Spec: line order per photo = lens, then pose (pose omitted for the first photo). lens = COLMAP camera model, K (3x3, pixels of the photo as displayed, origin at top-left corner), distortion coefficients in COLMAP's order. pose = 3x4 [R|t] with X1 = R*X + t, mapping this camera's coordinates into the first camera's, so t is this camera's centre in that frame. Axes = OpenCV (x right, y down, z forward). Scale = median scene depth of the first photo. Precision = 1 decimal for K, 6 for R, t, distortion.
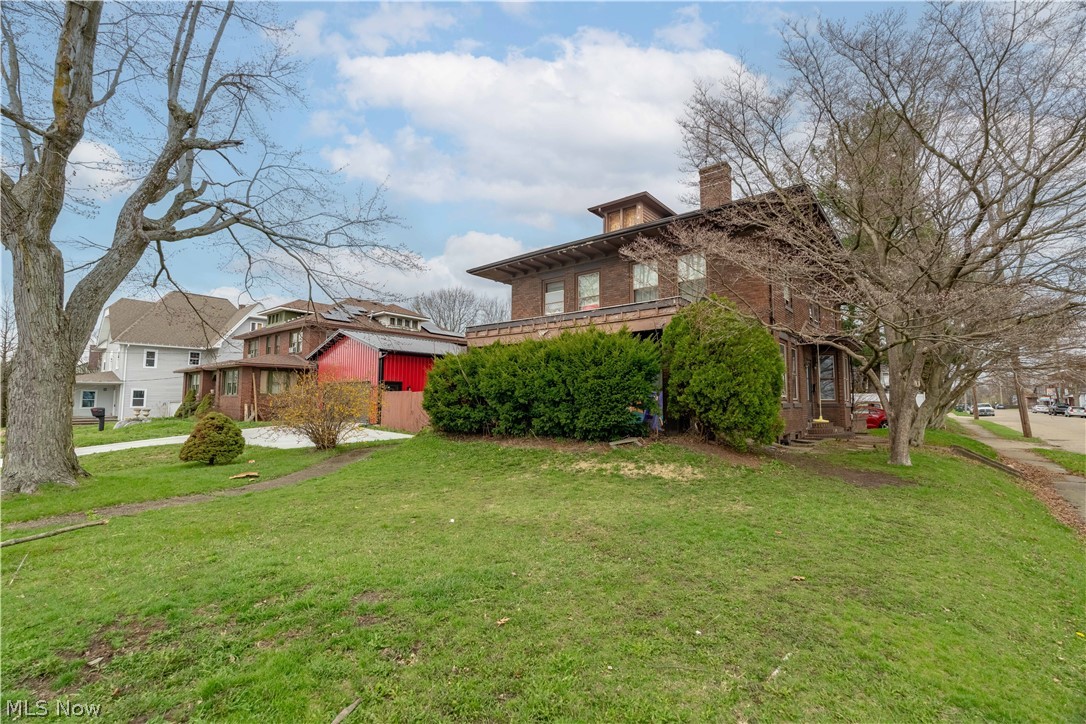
lens RADIAL K [[475.8, 0, 548.1], [0, 475.8, 362.9], [0, 0, 1]] dist [-0.004711, 0.000154]
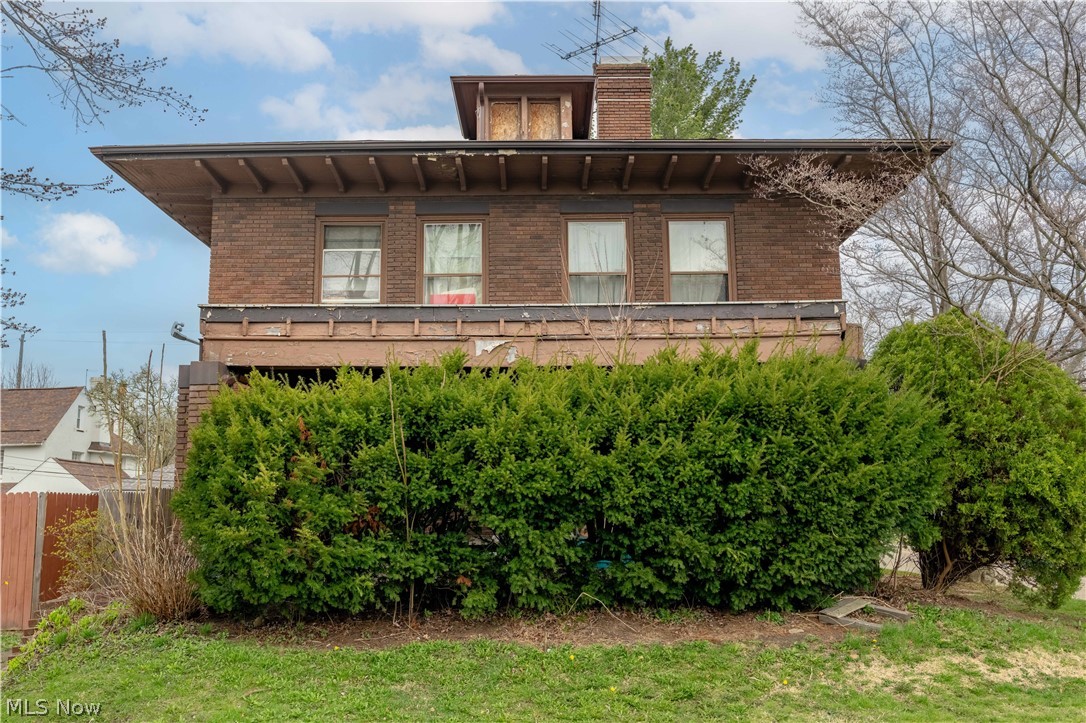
lens RADIAL K [[943.0, 0, 541.7], [0, 943.0, 364.4], [0, 0, 1]] dist [-0.012354, 0.000489]
pose [[0.781390, 0.094870, 0.616789, -0.436688], [-0.043404, 0.994245, -0.097941, 0.026407], [-0.622532, 0.049759, 0.781011, 0.340496]]
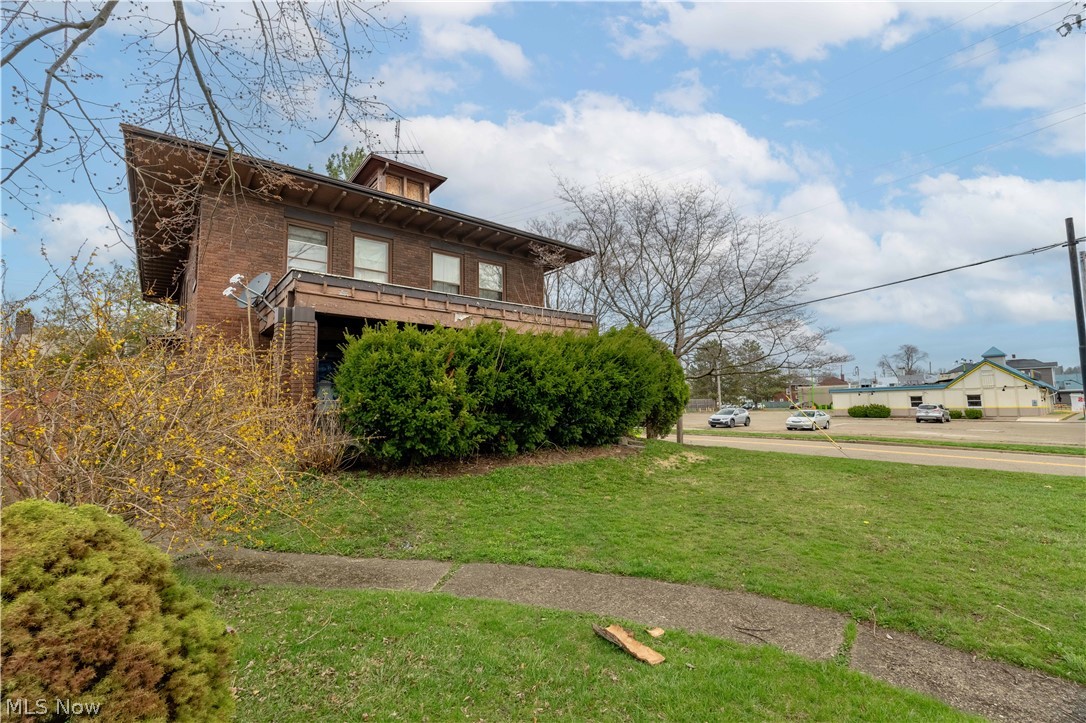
lens RADIAL K [[475.8, 0, 542.8], [0, 475.8, 357.6], [0, 0, 1]] dist [-0.004711, 0.000154]
pose [[0.212184, 0.097561, 0.972348, -0.674484], [-0.062631, 0.994316, -0.086098, 0.054912], [-0.975221, -0.042631, 0.217088, 0.671202]]
